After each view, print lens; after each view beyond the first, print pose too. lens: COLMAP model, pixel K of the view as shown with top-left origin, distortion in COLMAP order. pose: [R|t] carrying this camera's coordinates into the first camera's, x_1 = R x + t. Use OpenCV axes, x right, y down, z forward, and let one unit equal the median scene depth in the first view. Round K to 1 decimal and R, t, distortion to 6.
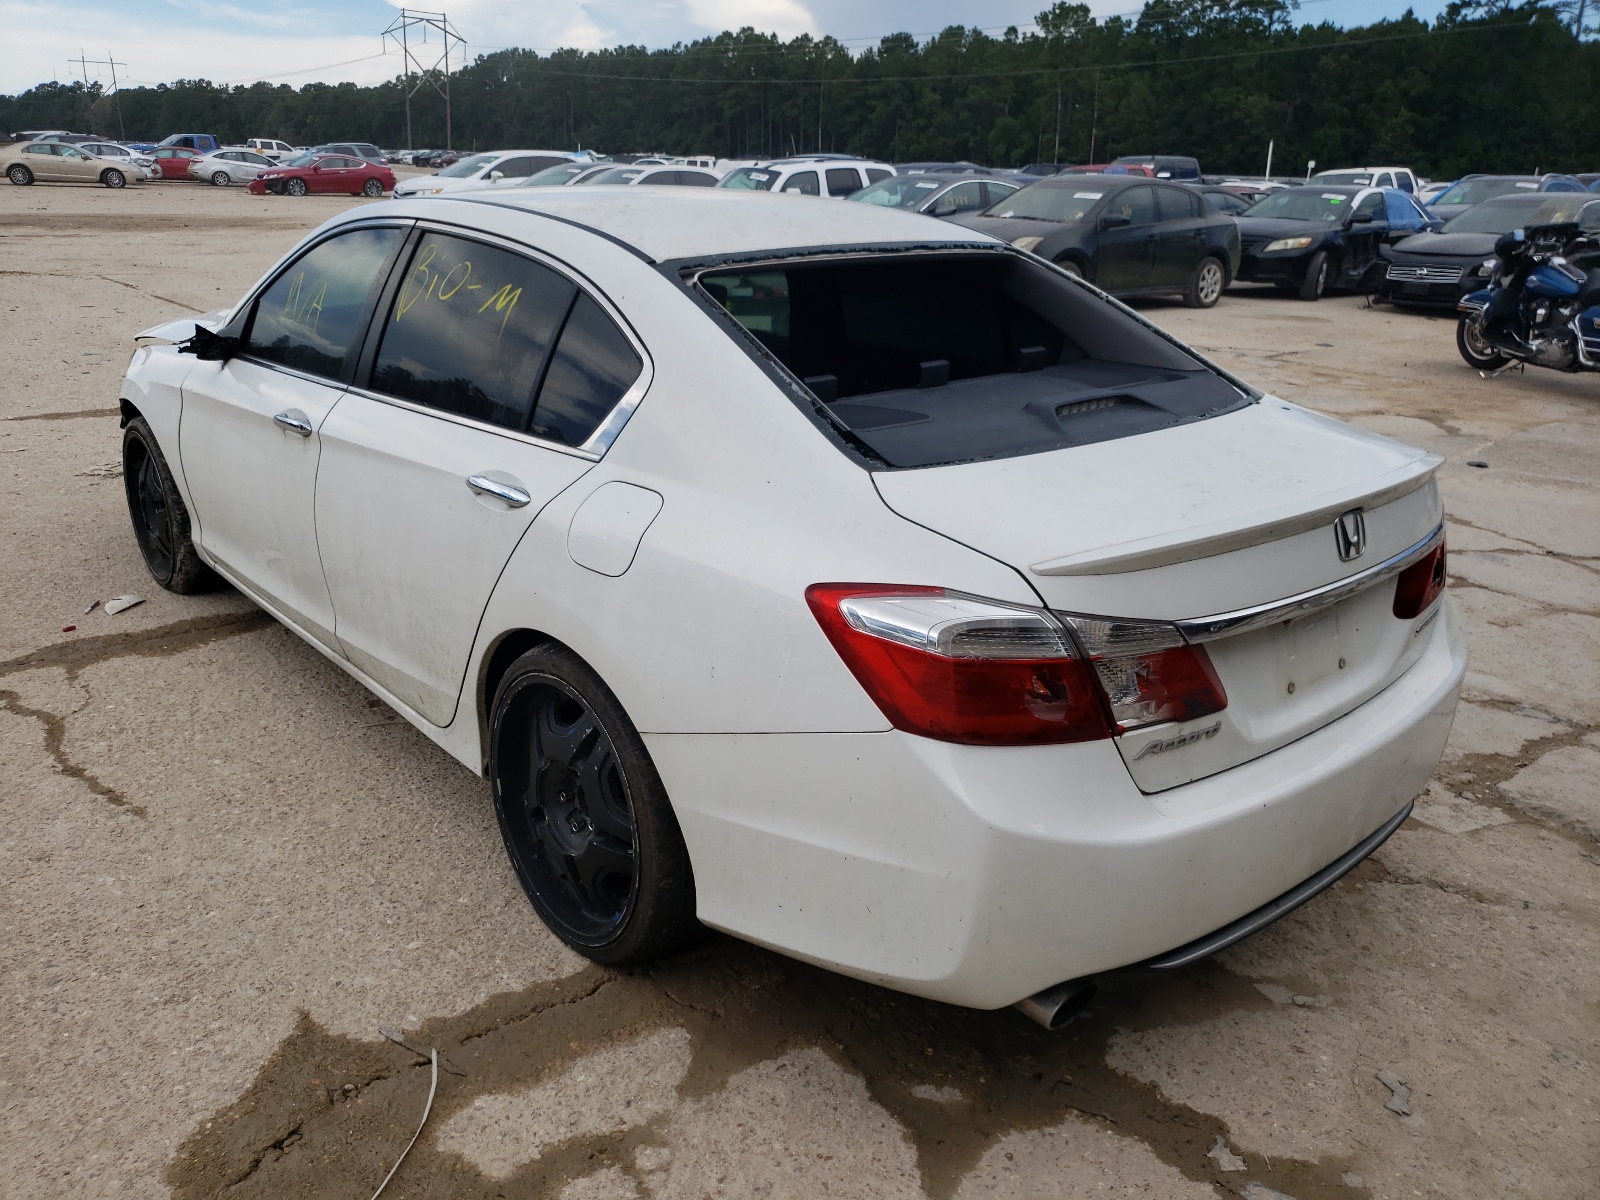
lens RADIAL K [[1245.8, 0, 793.2], [0, 1245.8, 601.8], [0, 0, 1]] dist [0.005880, 0.006740]
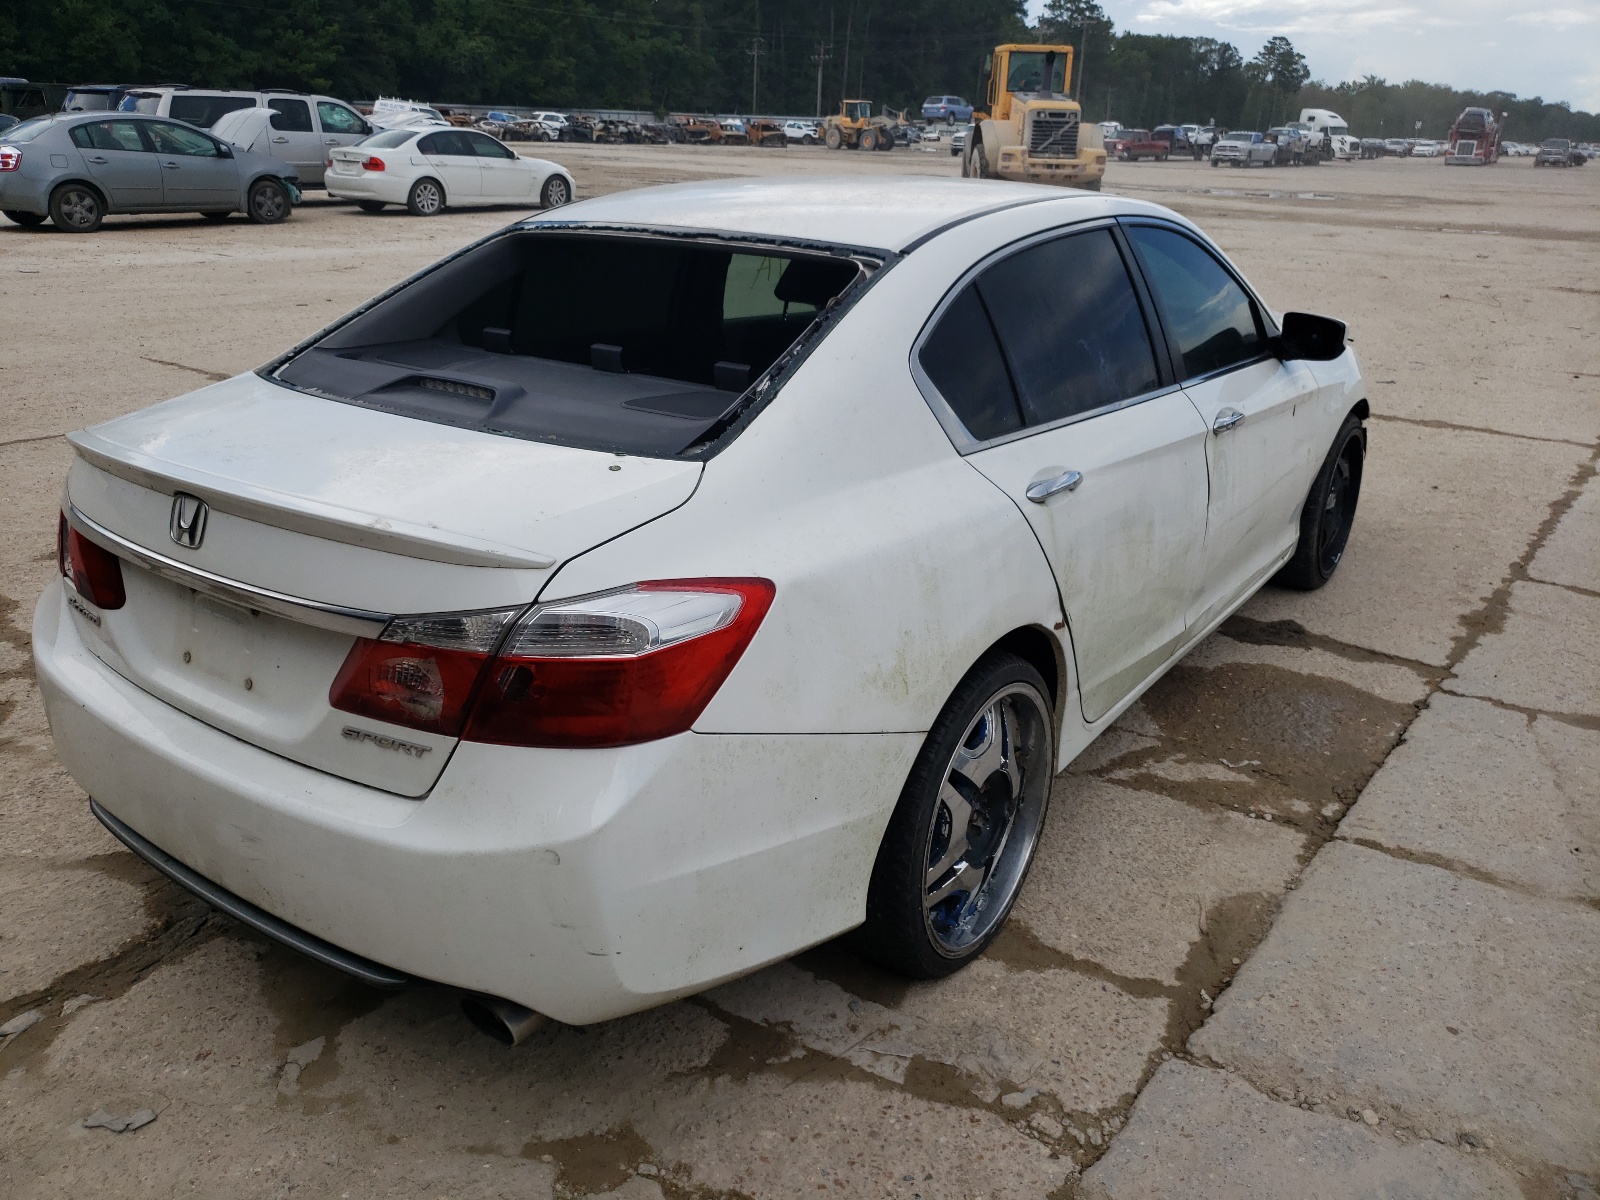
lens RADIAL K [[1269.8, 0, 798.1], [0, 1269.8, 556.8], [0, 0, 1]] dist [0.006054, 0.005228]
pose [[0.230054, 0.281364, -0.931616, 1.259538], [-0.331582, 0.922675, 0.196783, -0.320442], [0.914947, 0.263637, 0.305561, 0.983663]]
